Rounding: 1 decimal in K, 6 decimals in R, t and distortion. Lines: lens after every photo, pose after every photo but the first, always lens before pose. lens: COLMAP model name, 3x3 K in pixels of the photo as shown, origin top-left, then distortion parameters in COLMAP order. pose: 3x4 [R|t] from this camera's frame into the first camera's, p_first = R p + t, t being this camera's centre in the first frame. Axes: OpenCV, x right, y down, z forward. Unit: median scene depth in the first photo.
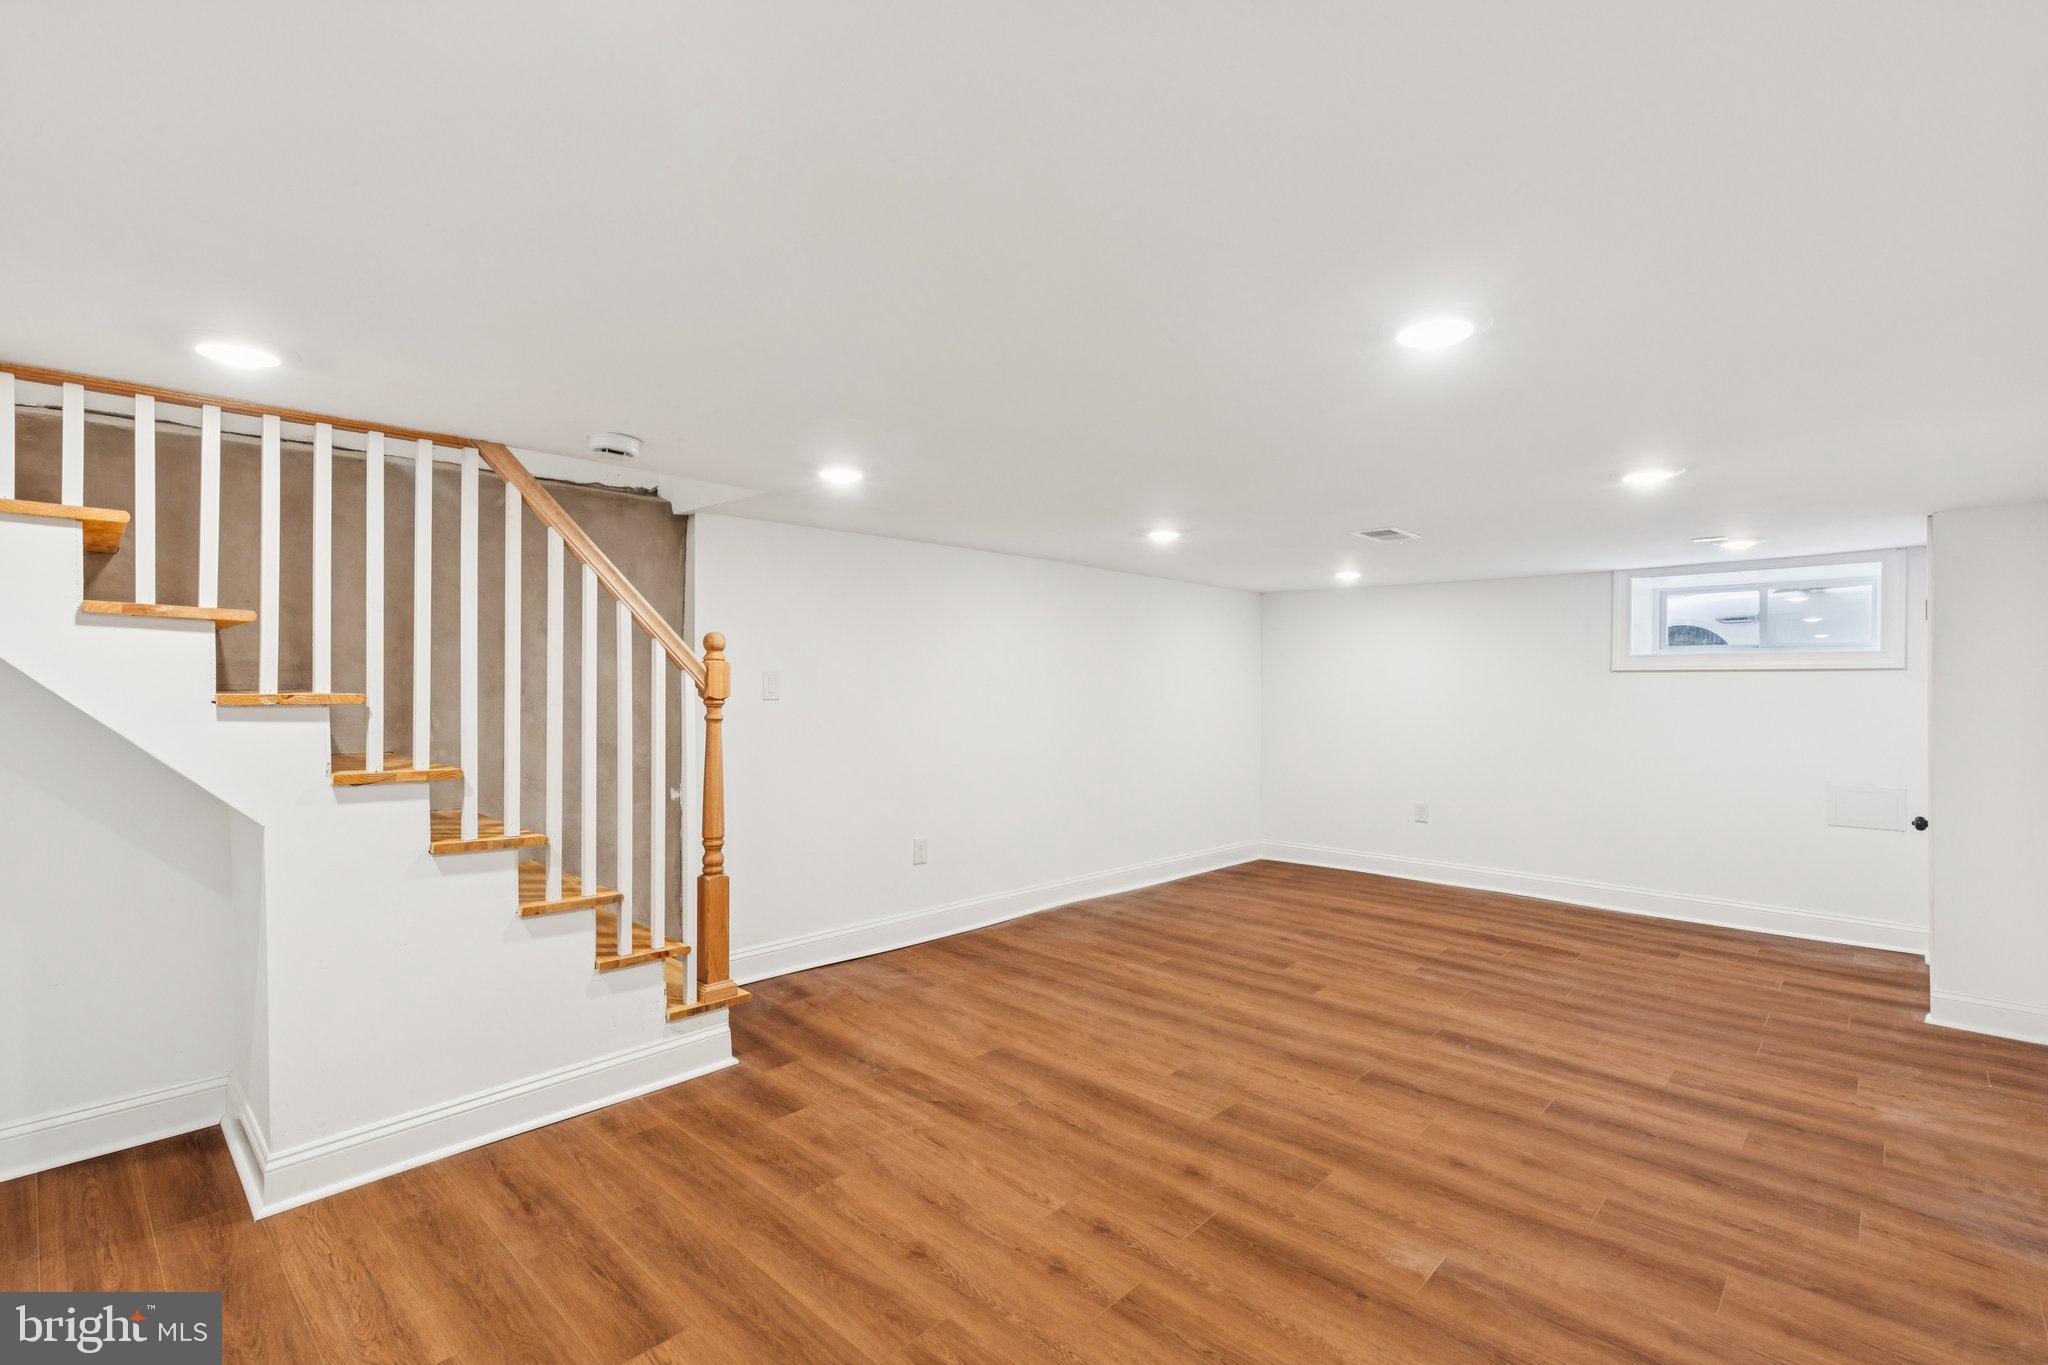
lens RADIAL K [[939.9, 0, 1022.6], [0, 939.9, 676.9], [0, 0, 1]] dist [0.016776, 0.000710]
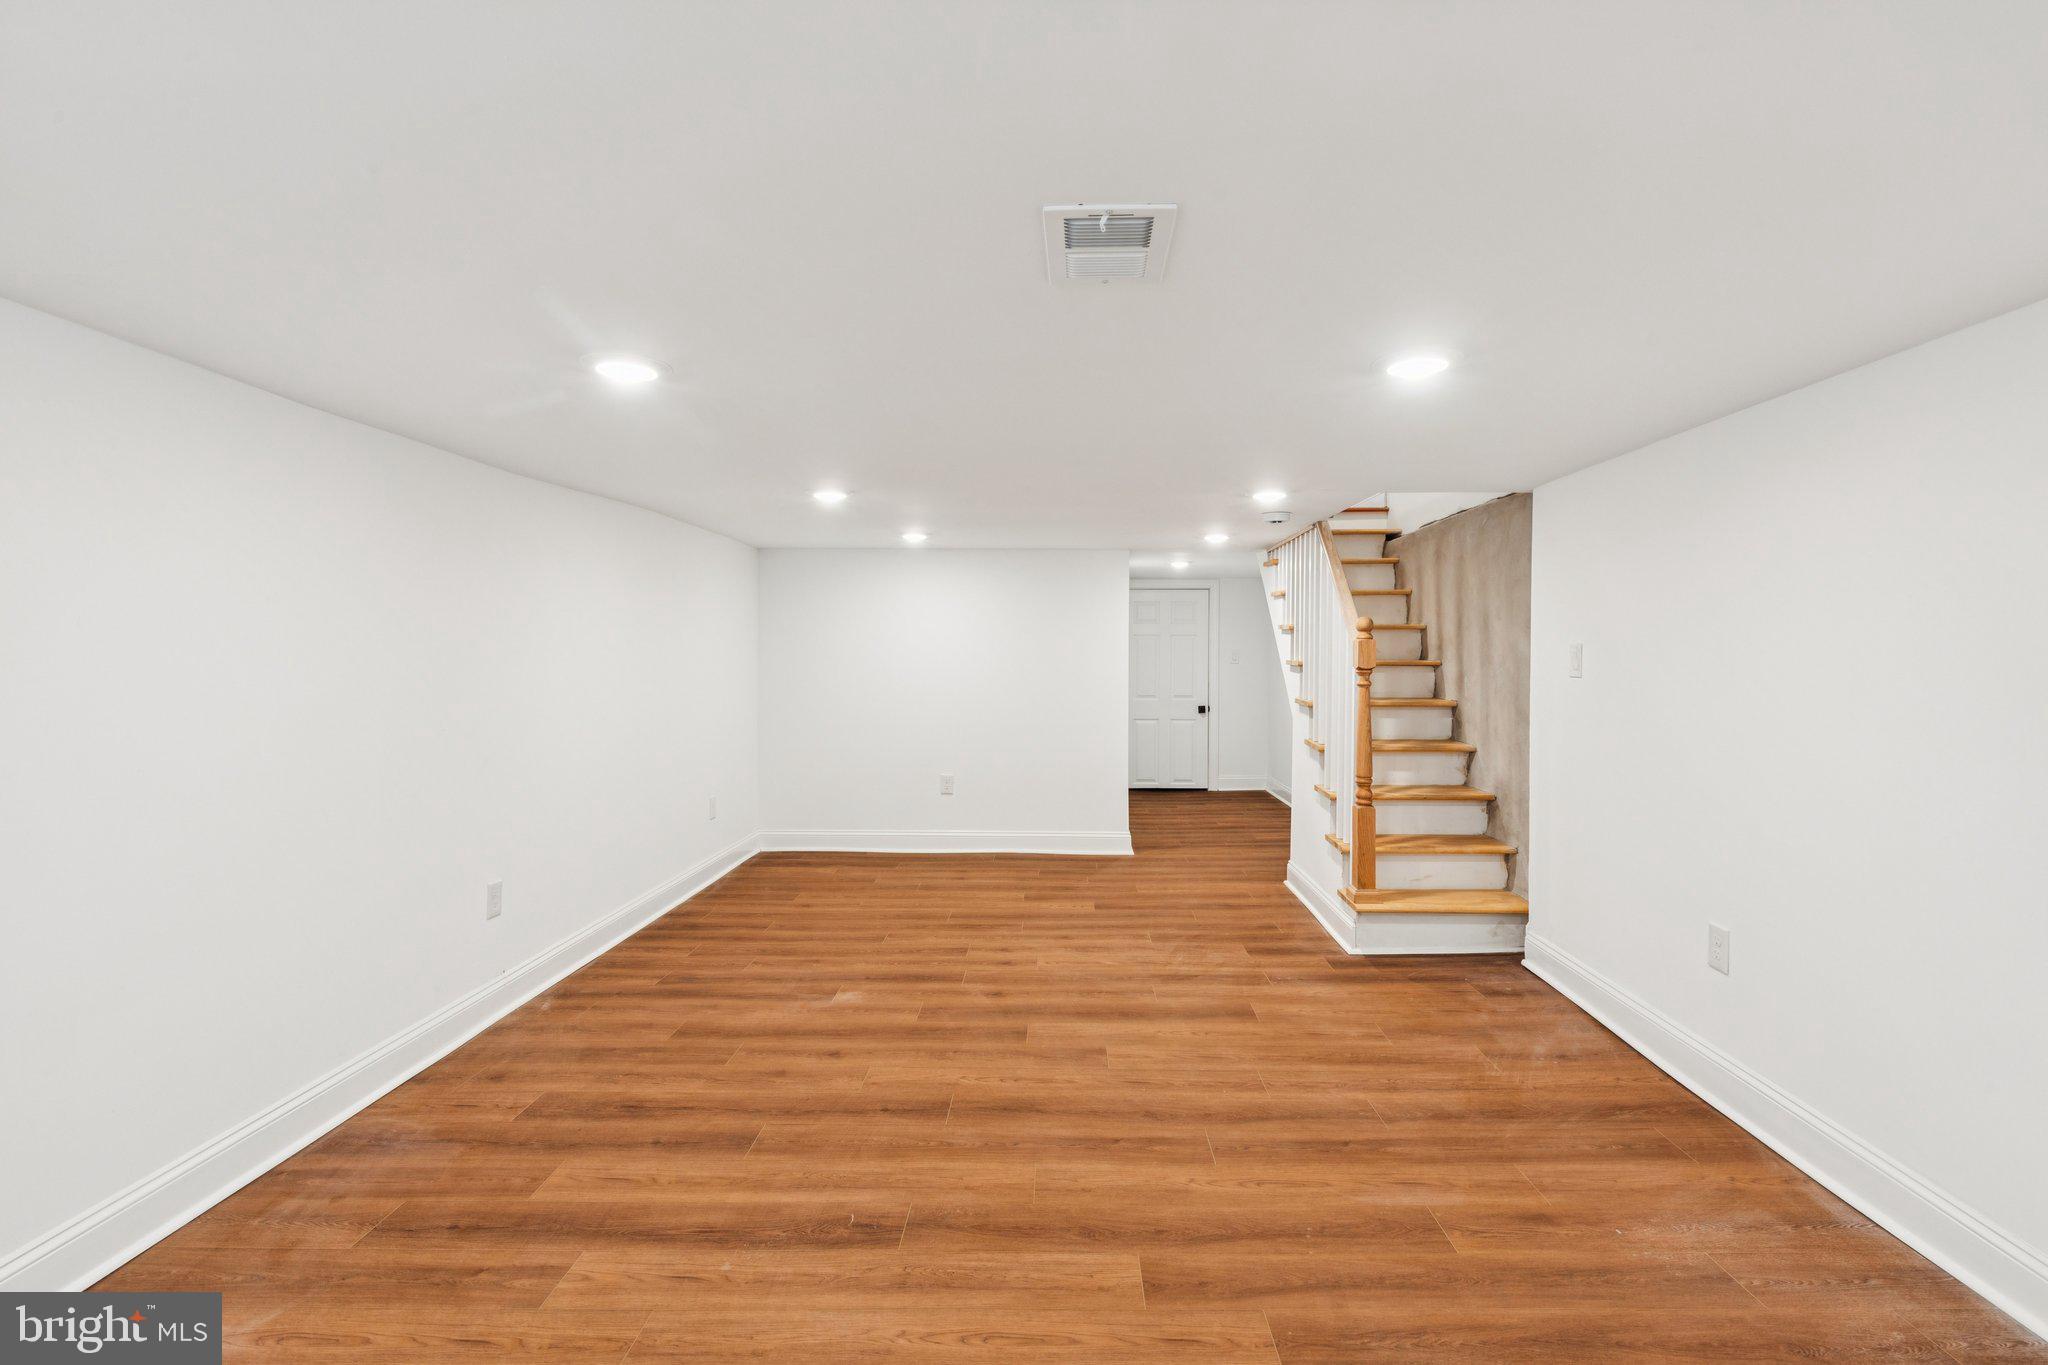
lens RADIAL K [[939.9, 0, 1024.1], [0, 939.9, 671.9], [0, 0, 1]] dist [0.016776, 0.000710]
pose [[-0.757355, 0.008219, -0.652952, 0.925441], [-0.001995, 0.999887, 0.014900, 0.011385], [0.653001, 0.012587, -0.757253, 1.805642]]
